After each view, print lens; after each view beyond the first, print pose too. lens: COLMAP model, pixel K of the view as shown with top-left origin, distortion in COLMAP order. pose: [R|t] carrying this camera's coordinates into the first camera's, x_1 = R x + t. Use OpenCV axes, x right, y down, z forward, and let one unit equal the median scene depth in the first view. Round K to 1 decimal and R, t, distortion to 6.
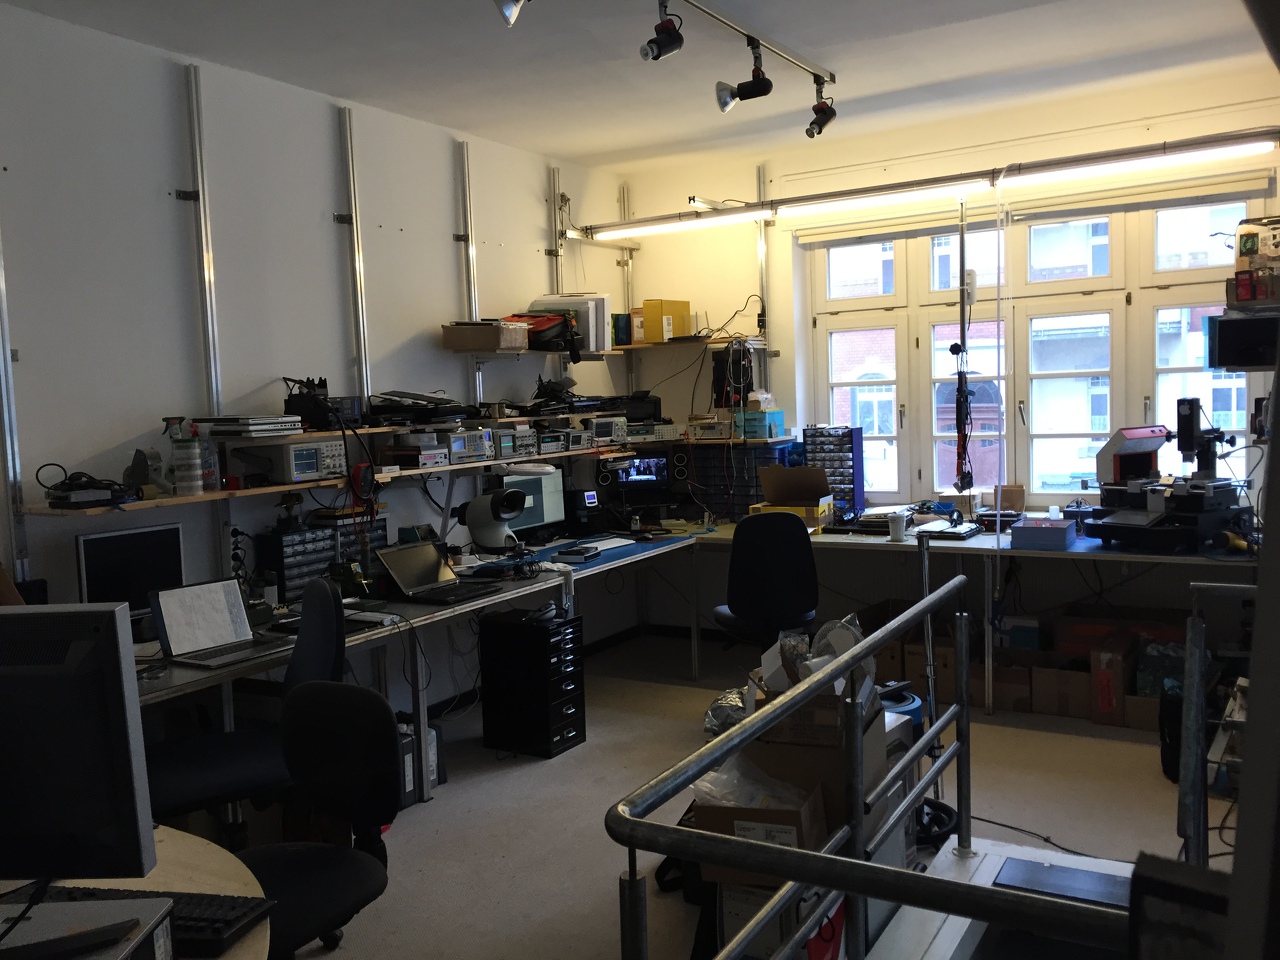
lens RADIAL K [[1116.1, 0, 639.3], [0, 1116.1, 489.0], [0, 0, 1]] dist [0.068243, -0.111263]
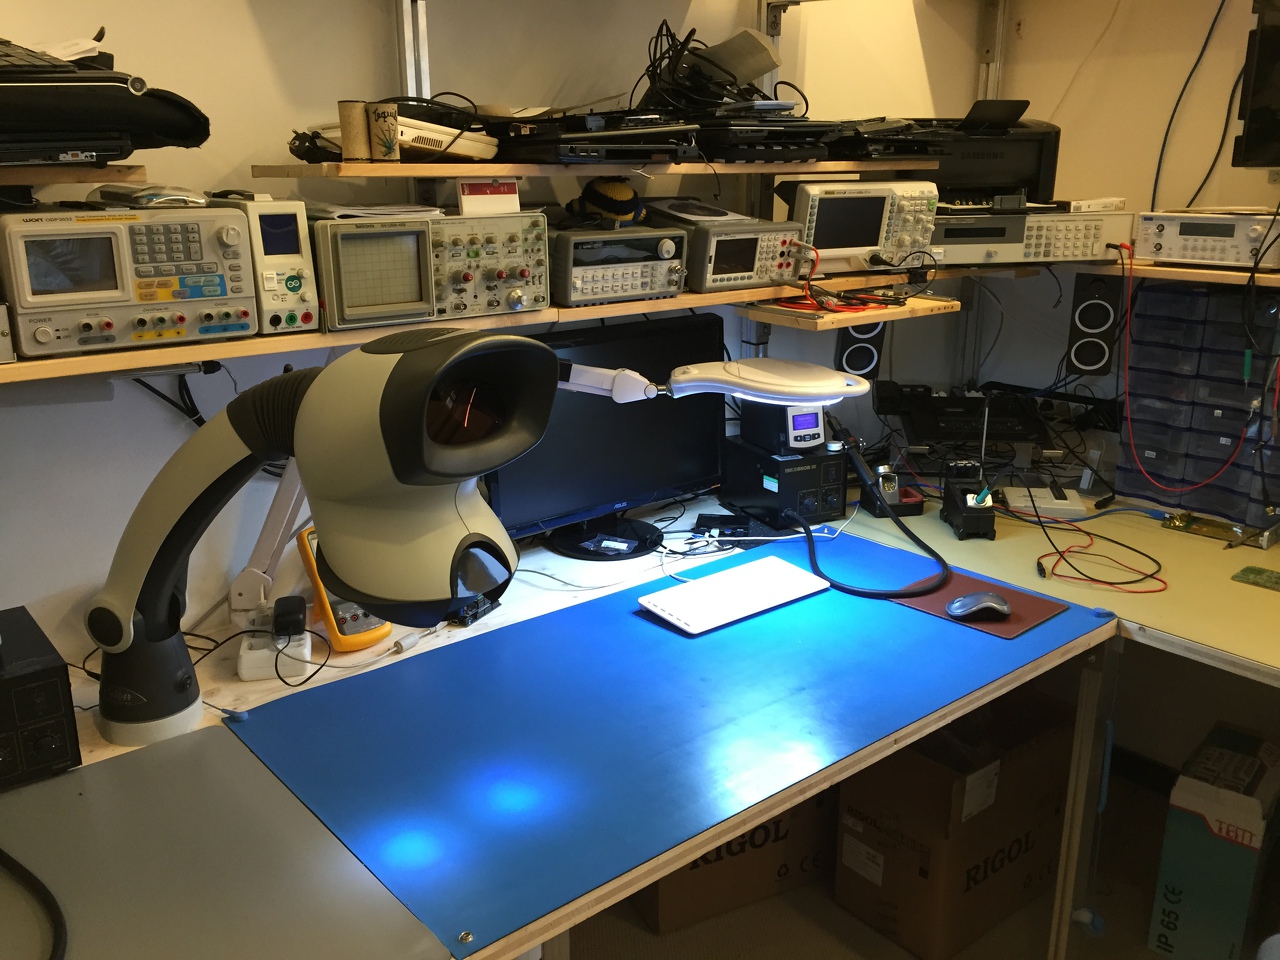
lens RADIAL K [[1116.1, 0, 639.3], [0, 1116.1, 489.0], [0, 0, 1]] dist [0.068243, -0.111263]
pose [[0.946627, 0.127097, -0.296215, 0.014968], [-0.064550, 0.975112, 0.212108, -0.043622], [0.315801, -0.181666, 0.931272, 0.685522]]
